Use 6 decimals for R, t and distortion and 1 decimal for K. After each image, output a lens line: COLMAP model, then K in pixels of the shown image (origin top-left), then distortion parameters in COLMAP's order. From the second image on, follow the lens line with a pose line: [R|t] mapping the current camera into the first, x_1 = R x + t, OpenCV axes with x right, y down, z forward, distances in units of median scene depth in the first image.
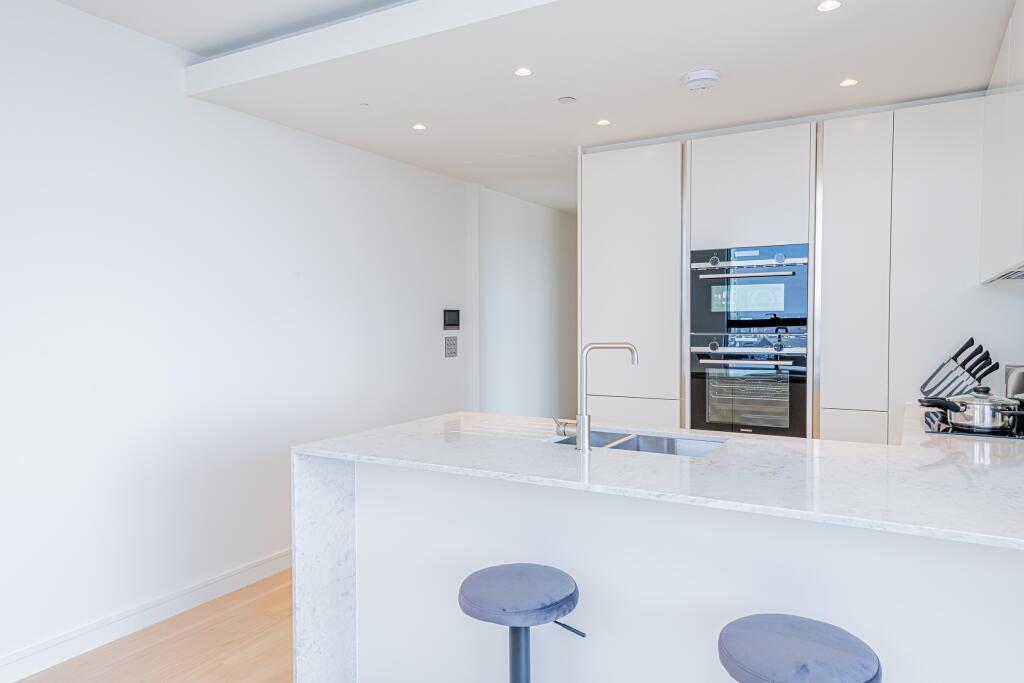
lens RADIAL K [[676.4, 0, 507.1], [0, 676.4, 345.9], [0, 0, 1]] dist [0.058564, 0.000991]
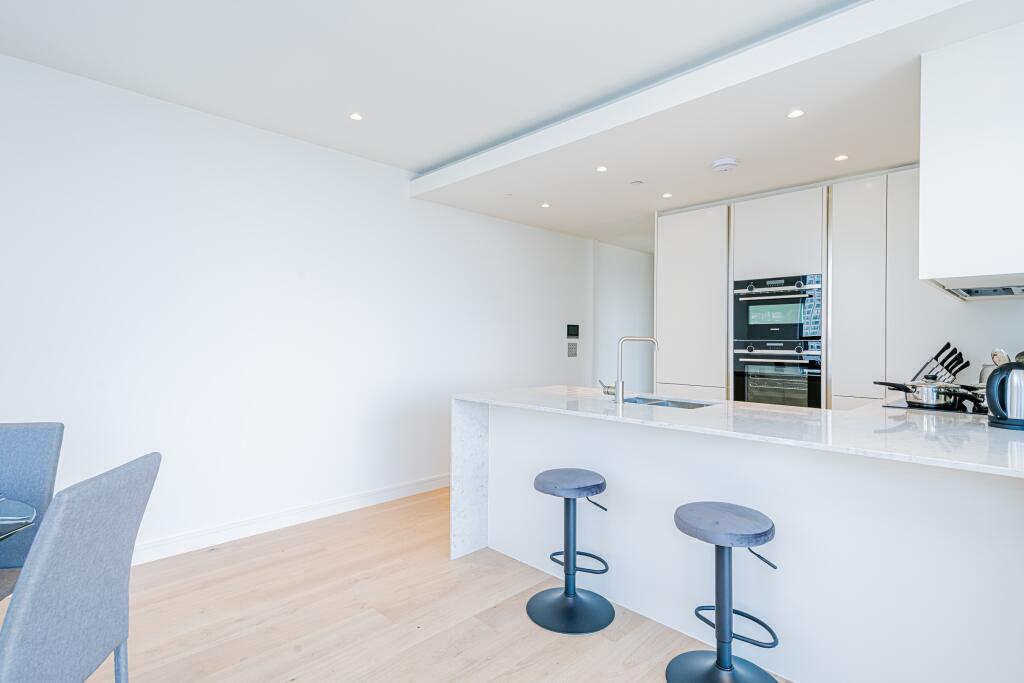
lens RADIAL K [[507.4, 0, 512.0], [0, 507.4, 341.5], [0, 0, 1]] dist [0.055335, -0.000046]
pose [[0.965077, 0.015080, -0.261530, 0.120103], [-0.024982, 0.999090, -0.034580, 0.037085], [0.260771, 0.039906, 0.964576, -0.154171]]
